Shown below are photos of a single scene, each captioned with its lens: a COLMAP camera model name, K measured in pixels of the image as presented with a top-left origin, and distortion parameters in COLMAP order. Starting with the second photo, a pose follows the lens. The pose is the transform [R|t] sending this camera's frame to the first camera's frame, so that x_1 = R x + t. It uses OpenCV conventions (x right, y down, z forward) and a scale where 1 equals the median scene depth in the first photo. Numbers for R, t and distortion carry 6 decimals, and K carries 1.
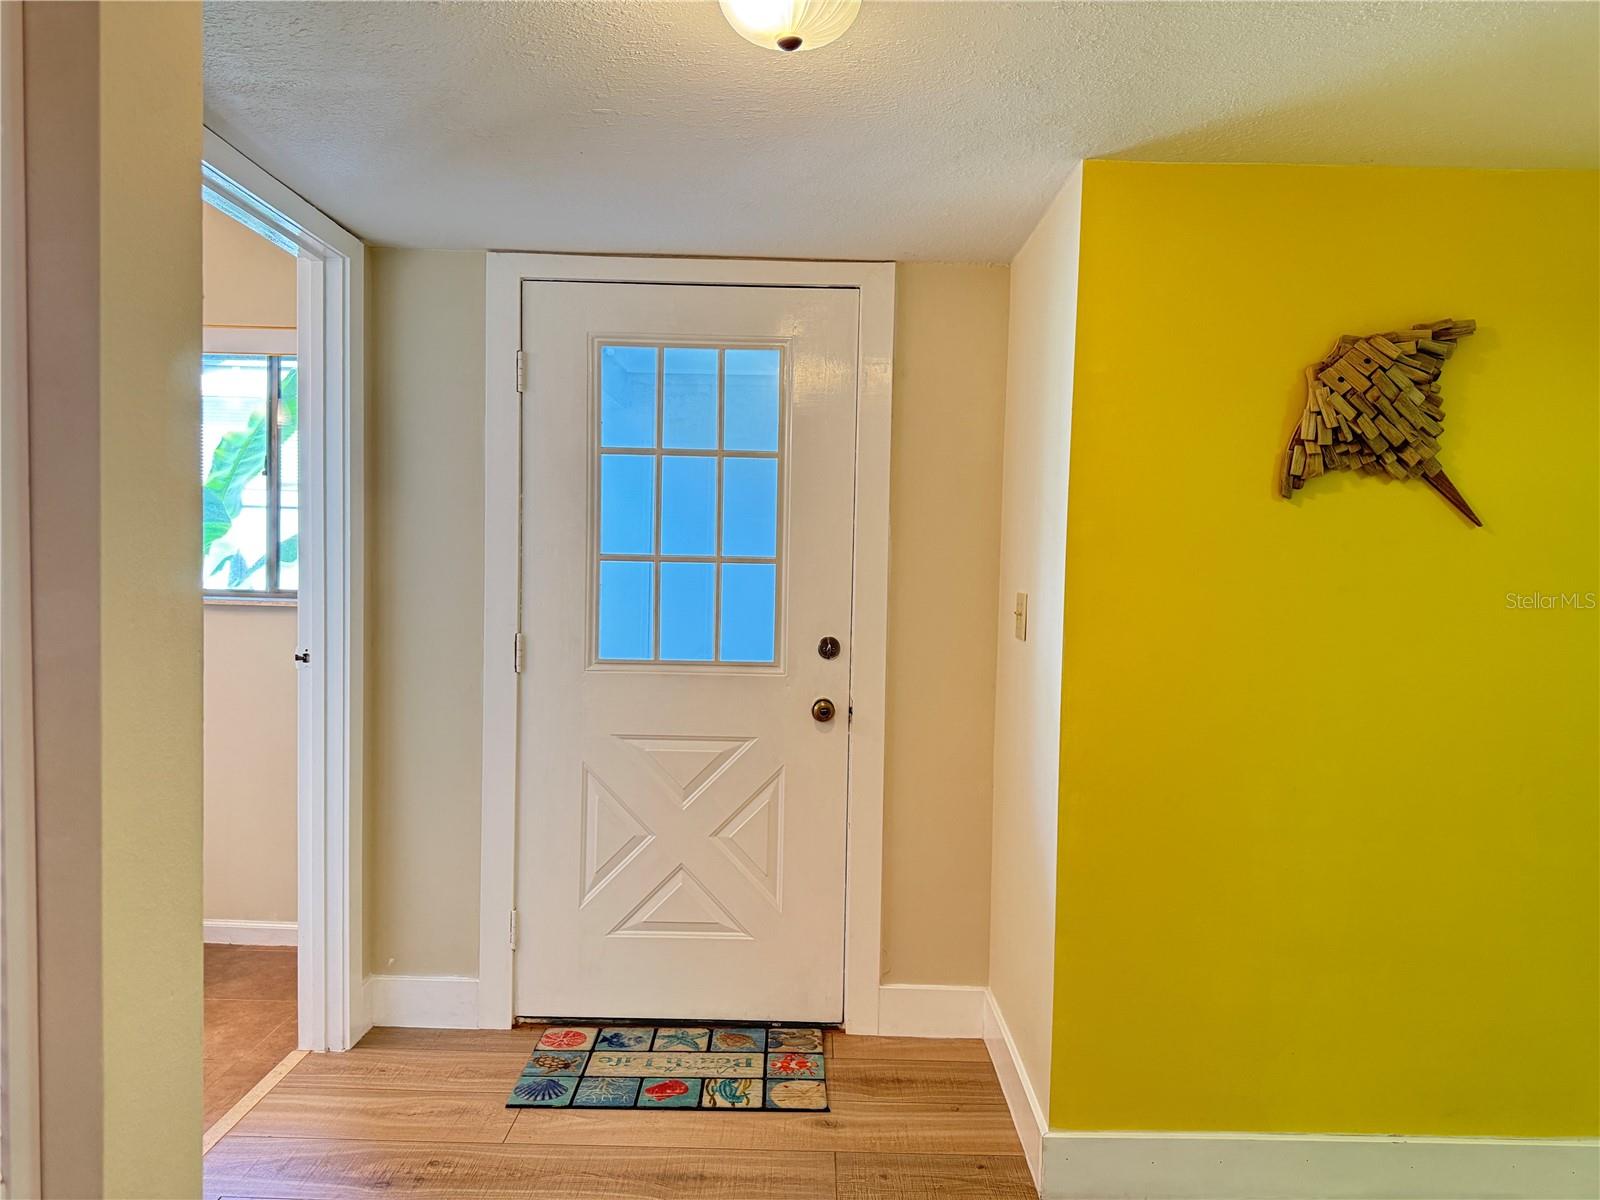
lens RADIAL K [[1130.5, 0, 794.2], [0, 1130.5, 604.2], [0, 0, 1]] dist [0.033128, -0.040012]
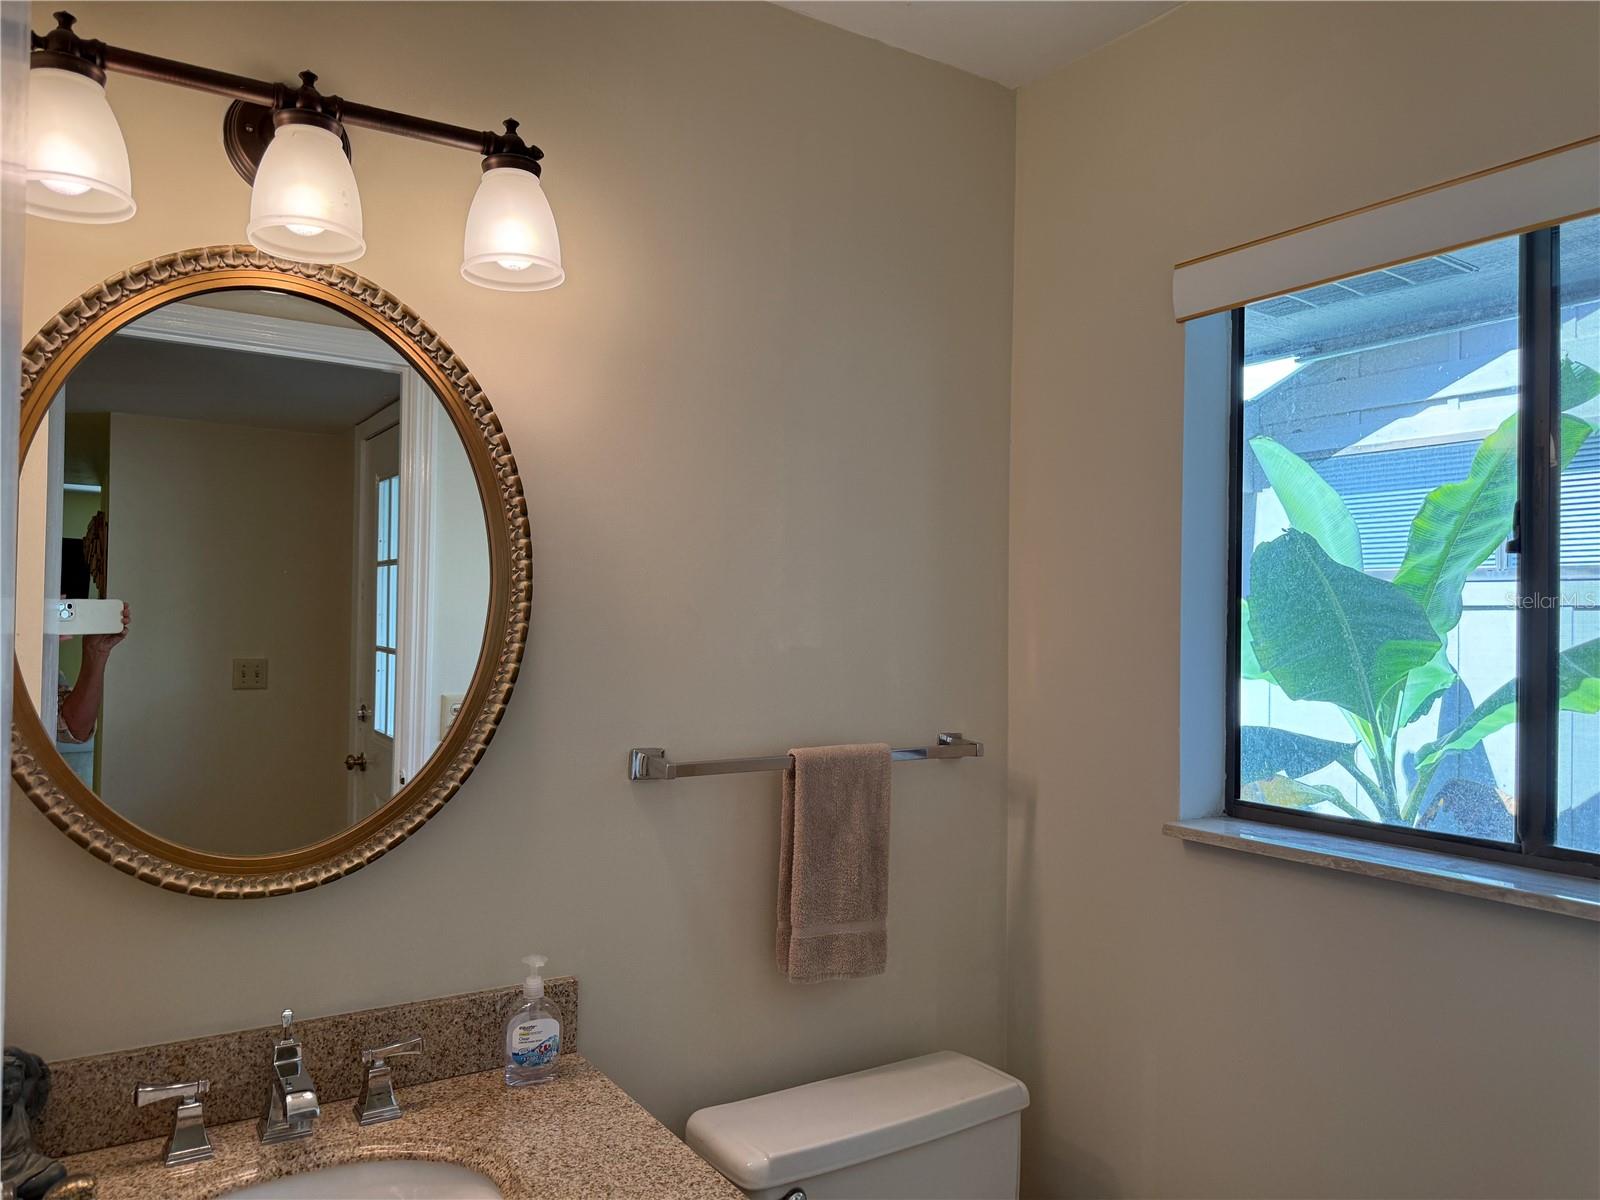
lens RADIAL K [[1130.5, 0, 803.1], [0, 1130.5, 606.3], [0, 0, 1]] dist [0.033128, -0.040012]
pose [[0.556820, -0.028671, -0.830138, -0.186423], [-0.035632, 0.997660, -0.058357, -0.042513], [0.829869, 0.062074, 0.554495, 0.391255]]
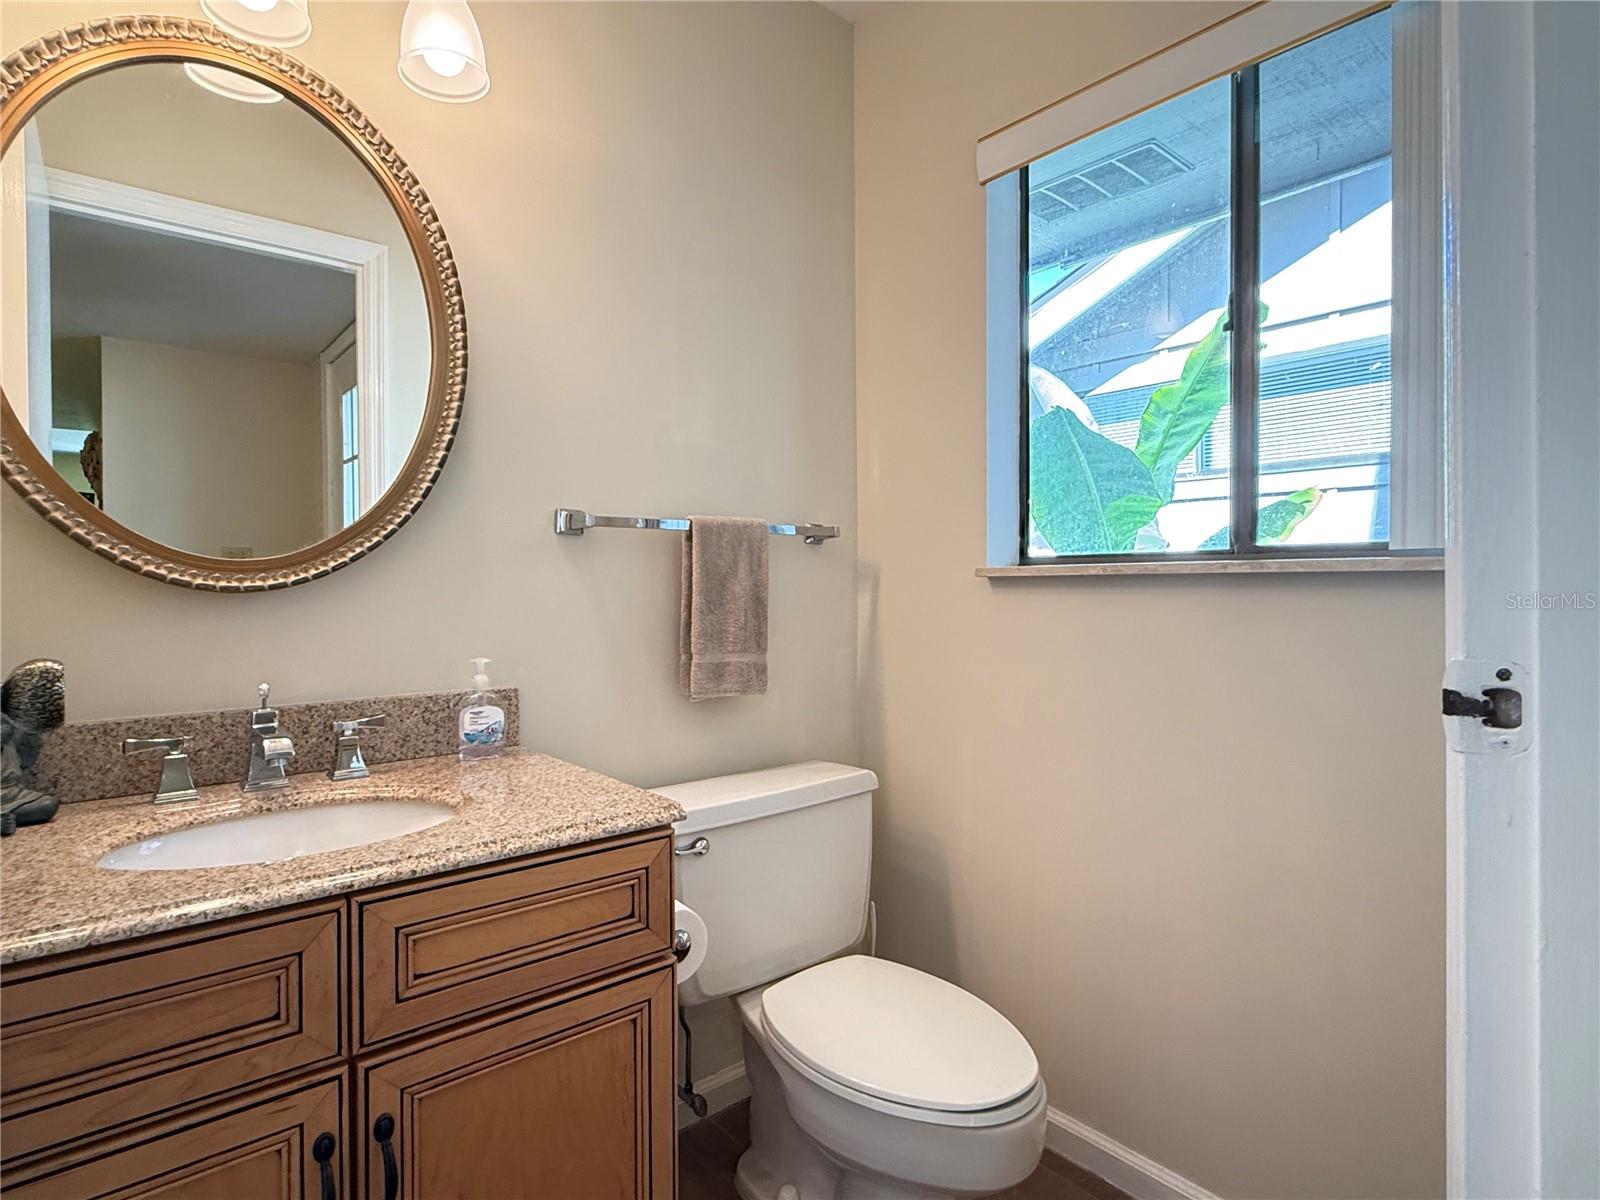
lens RADIAL K [[856.1, 0, 797.3], [0, 856.1, 595.2], [0, 0, 1]] dist [-0.006296, 0.003831]
pose [[0.653360, -0.021808, -0.756733, -0.201211], [-0.007551, 0.999348, -0.035320, 0.016440], [0.757009, 0.028791, 0.652769, 0.400545]]
